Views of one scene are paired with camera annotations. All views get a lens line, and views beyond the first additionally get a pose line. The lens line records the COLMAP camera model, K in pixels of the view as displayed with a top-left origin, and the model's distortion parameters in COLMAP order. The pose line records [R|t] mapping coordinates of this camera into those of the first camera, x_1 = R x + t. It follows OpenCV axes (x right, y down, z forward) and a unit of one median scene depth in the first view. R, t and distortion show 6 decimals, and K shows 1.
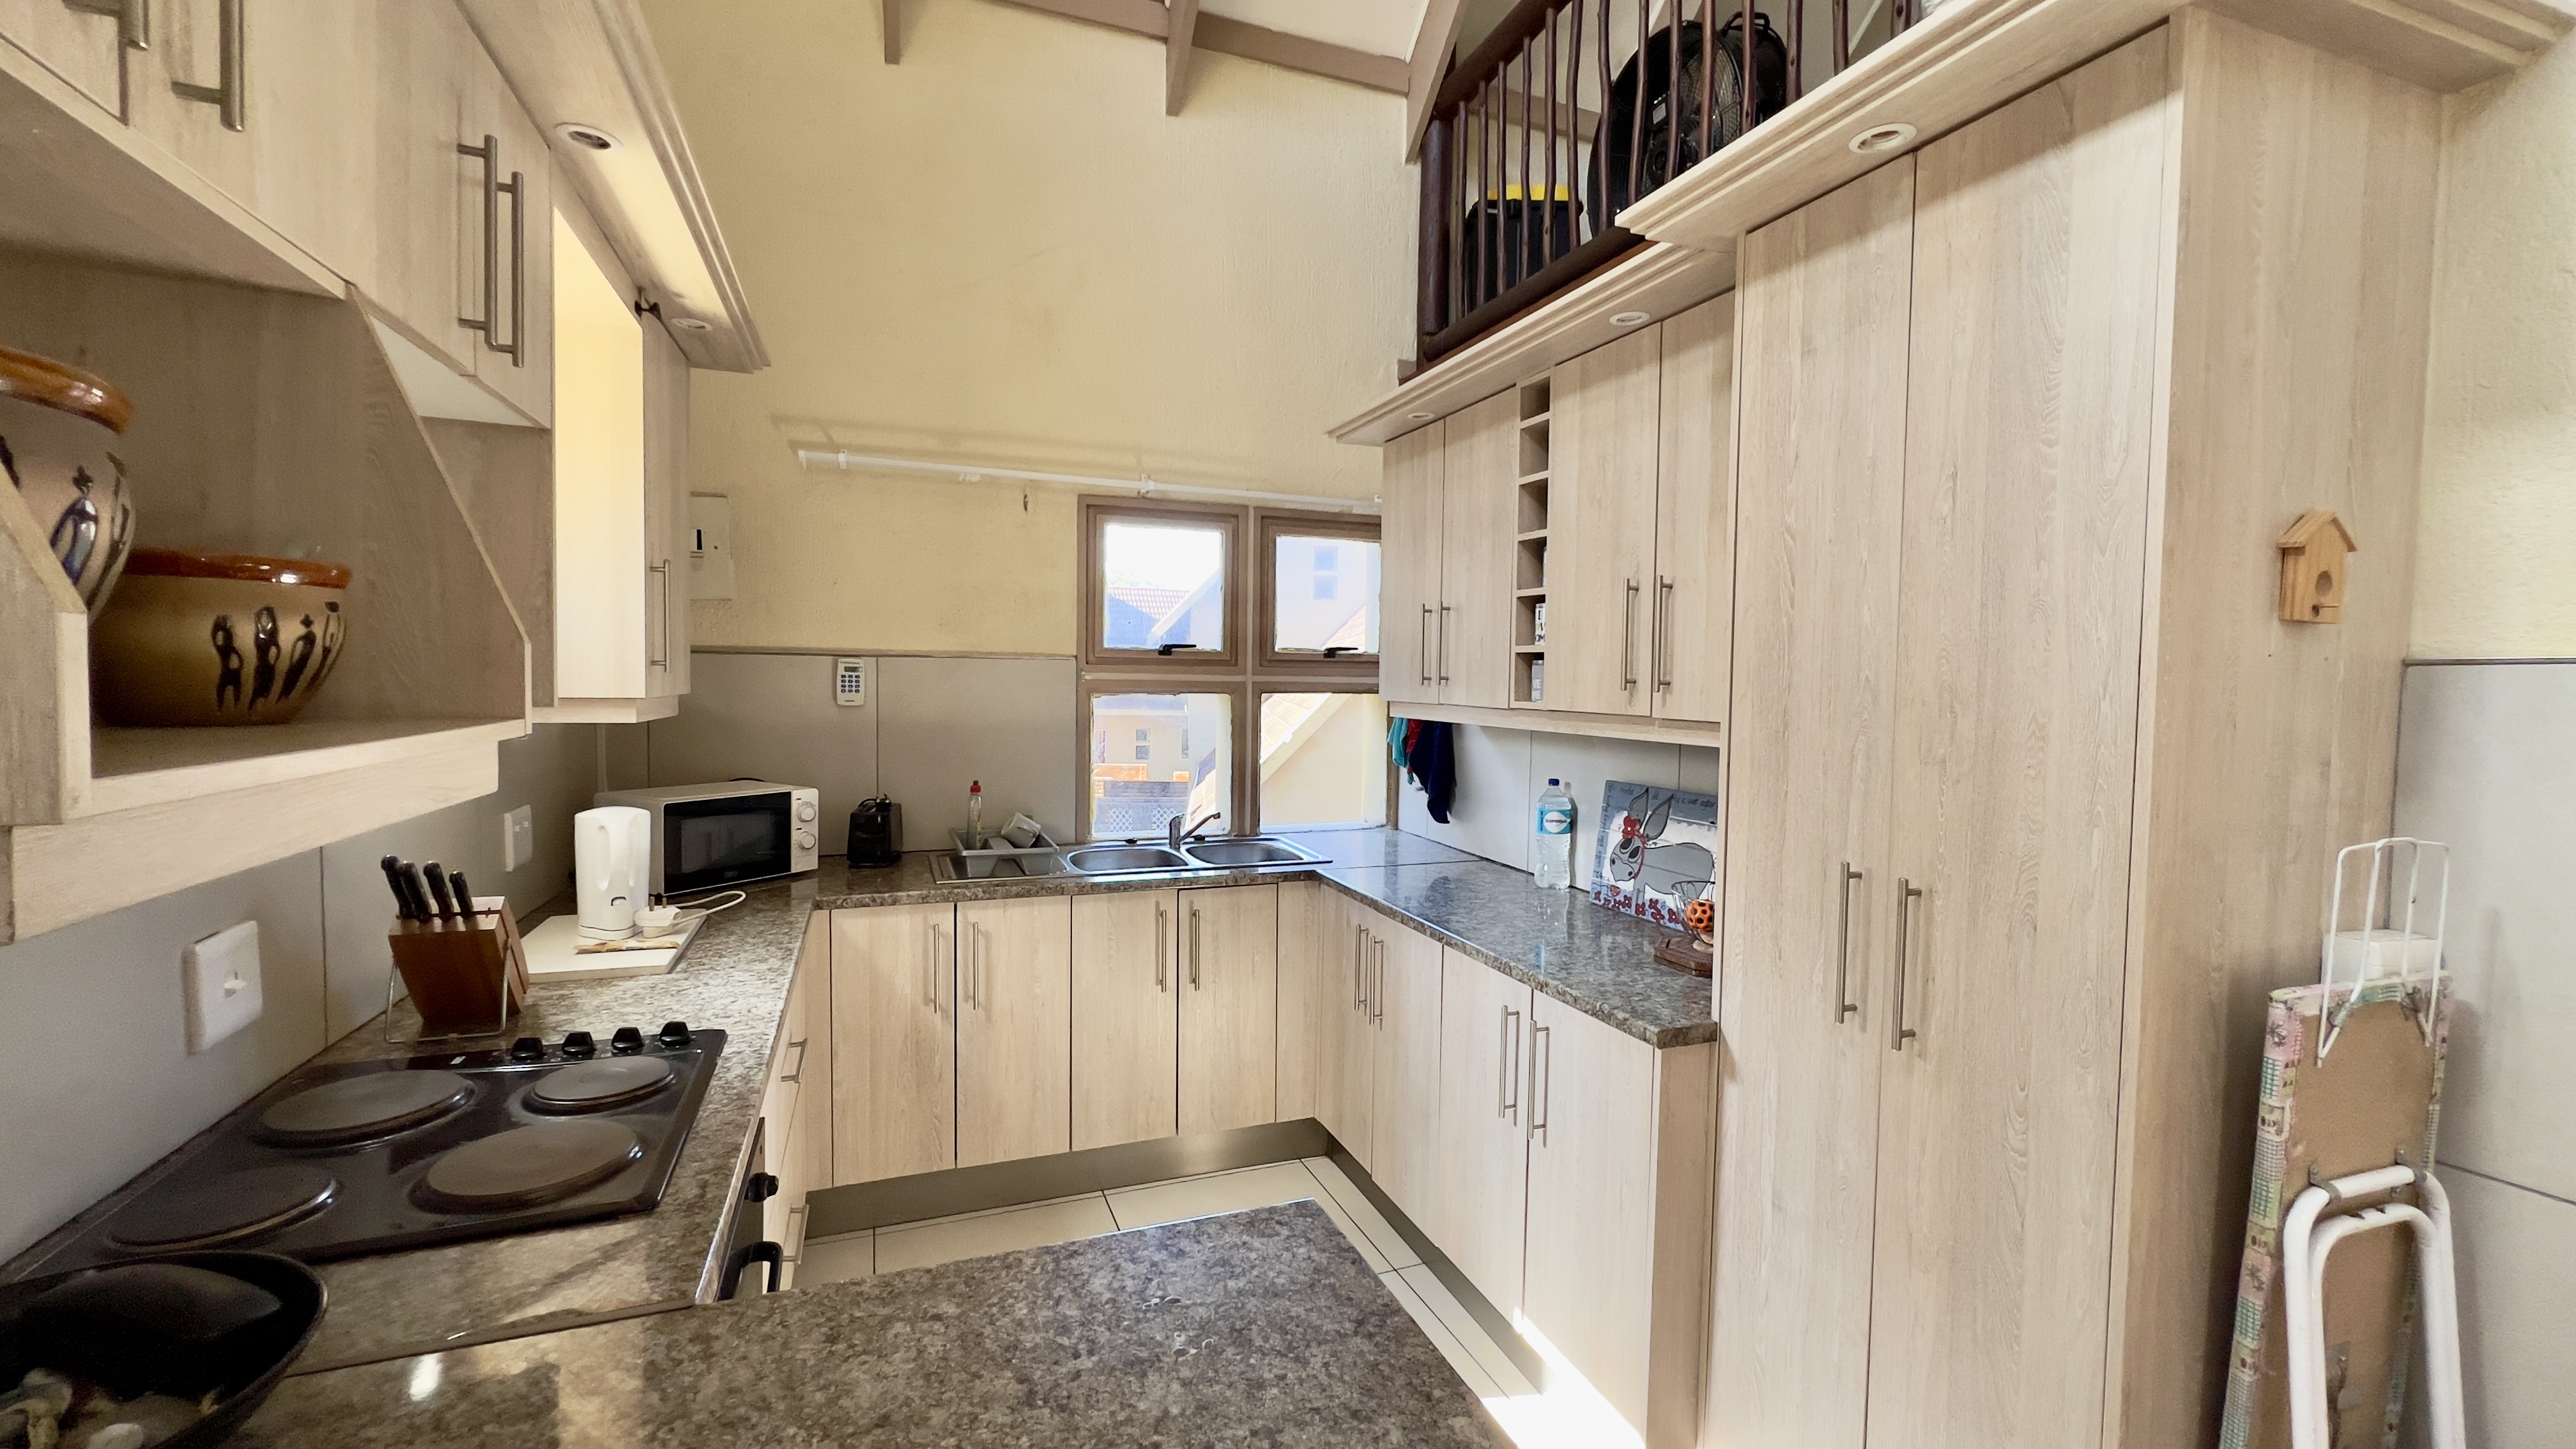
lens RADIAL K [[1025.0, 0, 1282.8], [0, 1025.0, 717.7], [0, 0, 1]] dist [-0.002853, 0.000651]
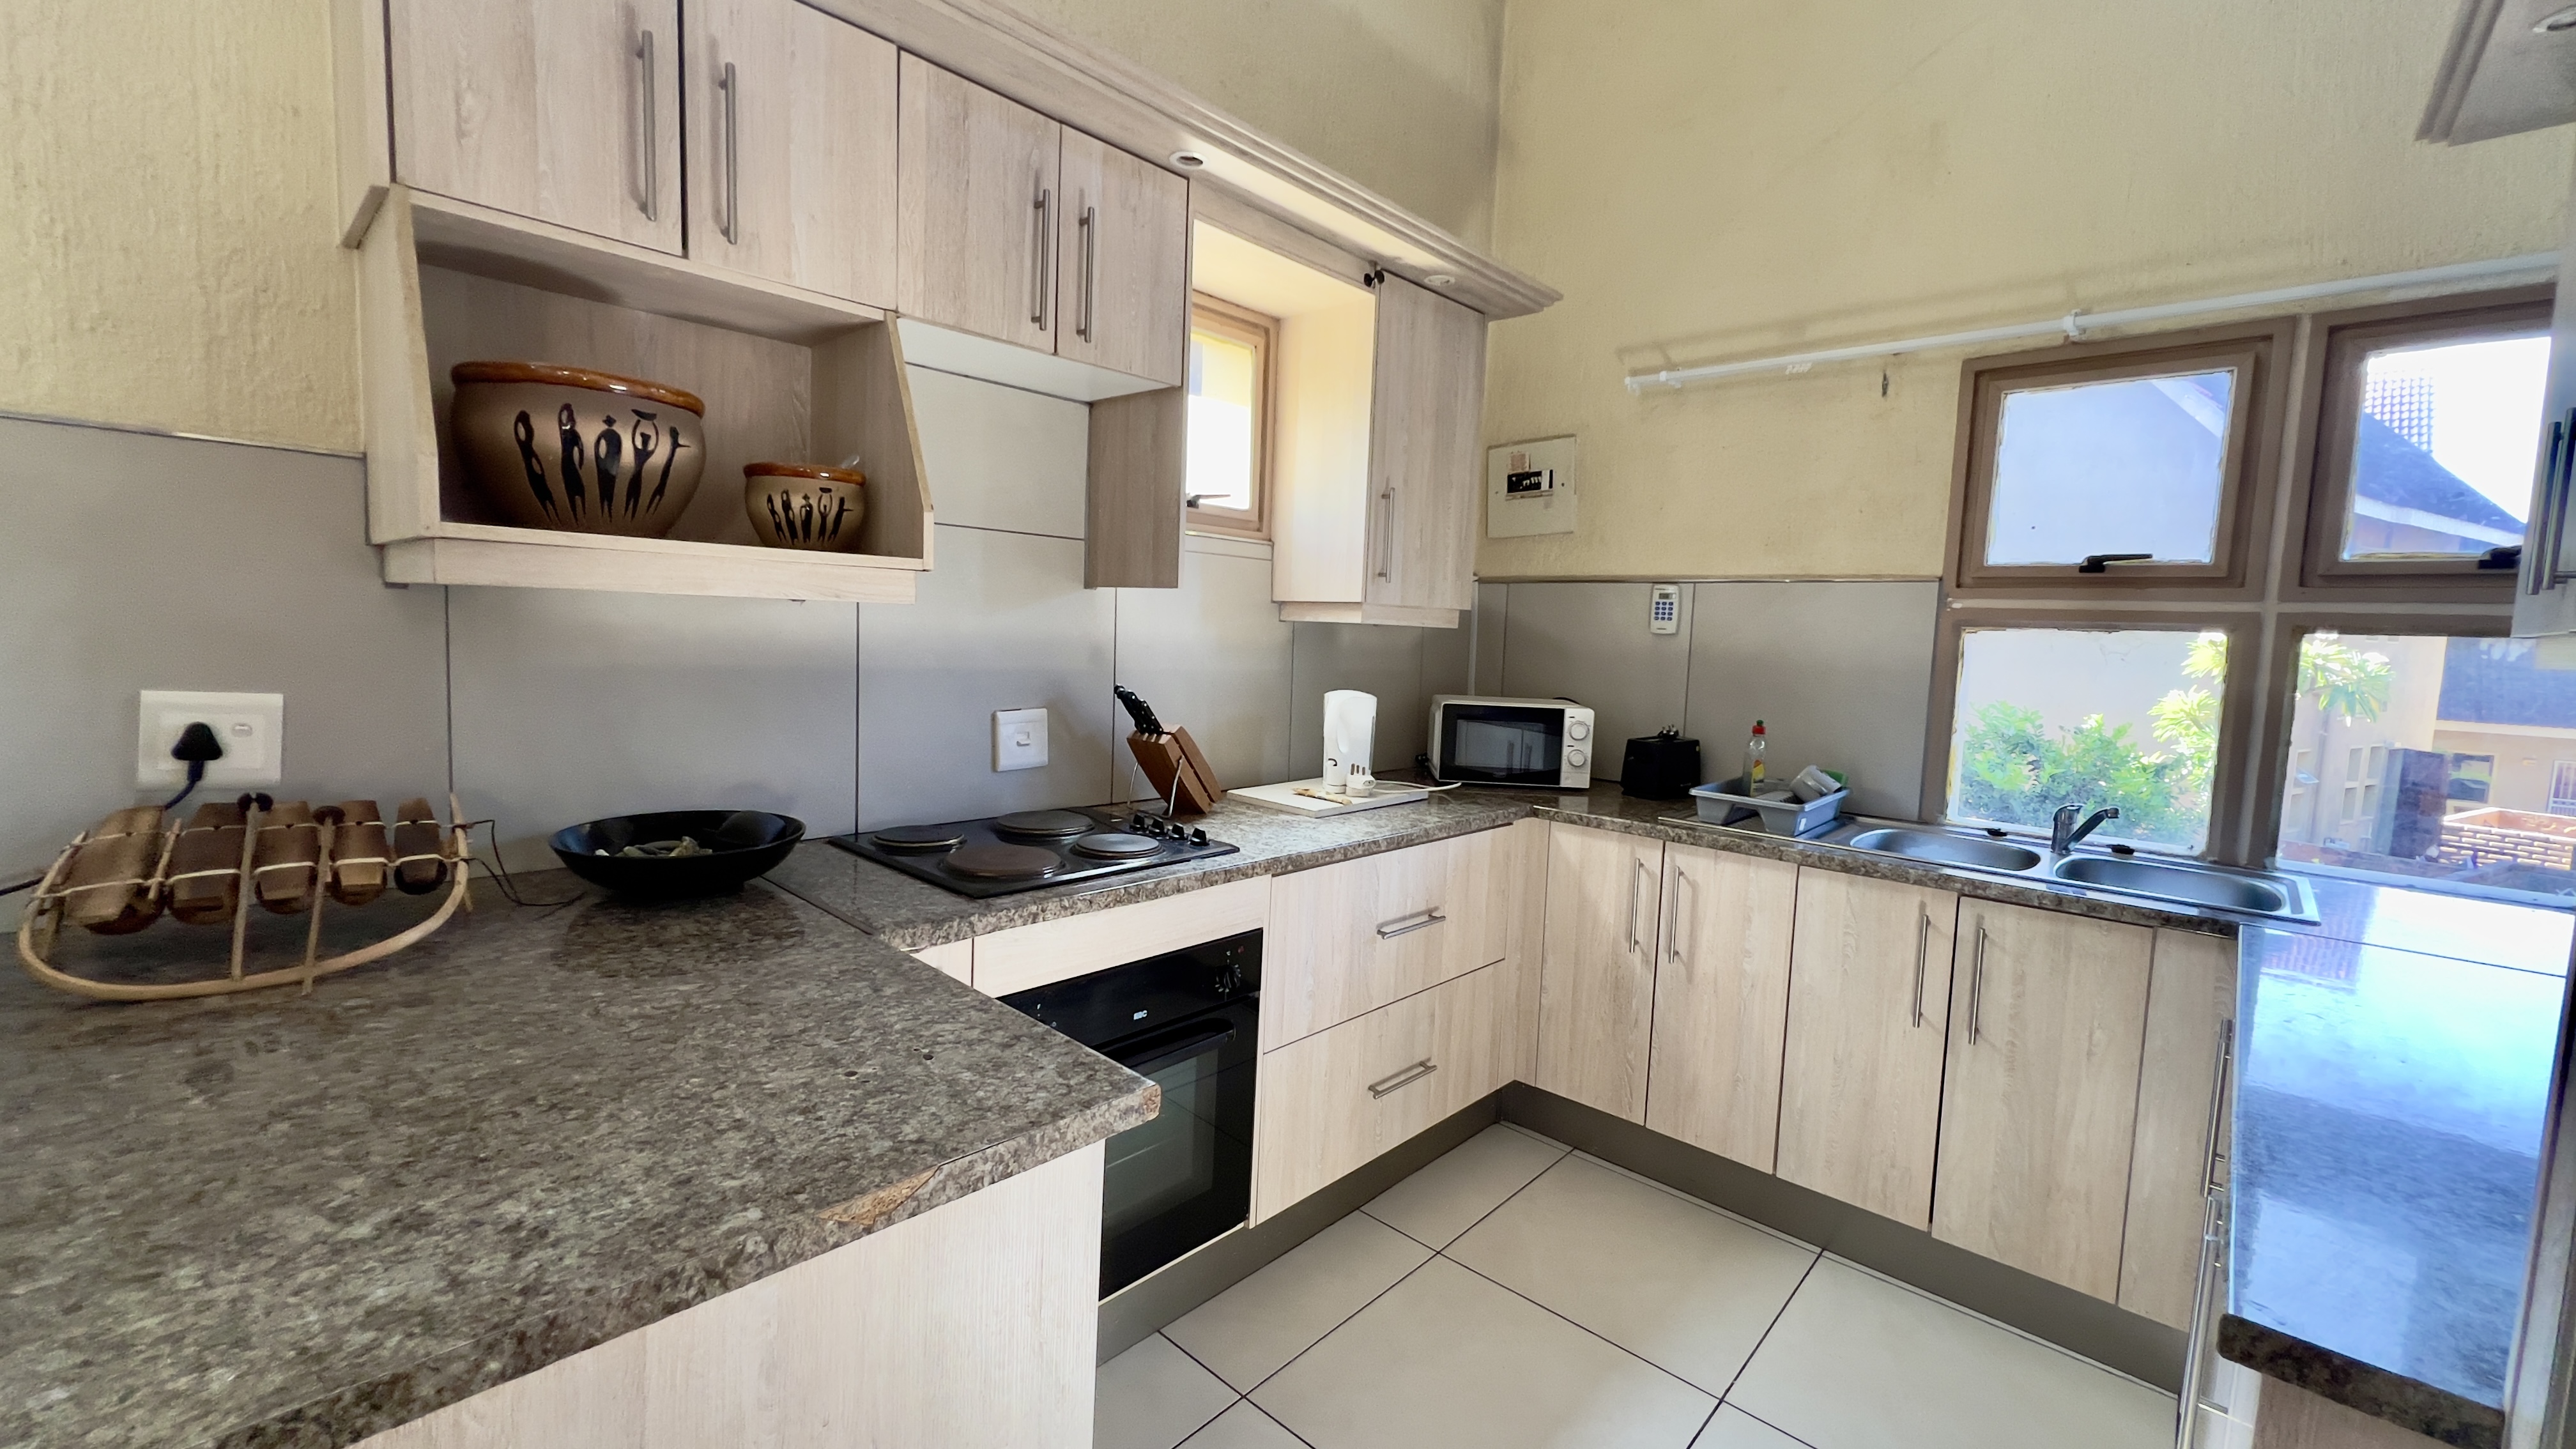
lens RADIAL K [[1025.0, 0, 1279.7], [0, 1025.0, 714.9], [0, 0, 1]] dist [-0.002853, 0.000651]
pose [[0.437558, 0.080704, -0.895561, 0.332916], [-0.069488, 0.996021, 0.055806, 0.040356], [0.896501, 0.037812, 0.441425, 0.280035]]
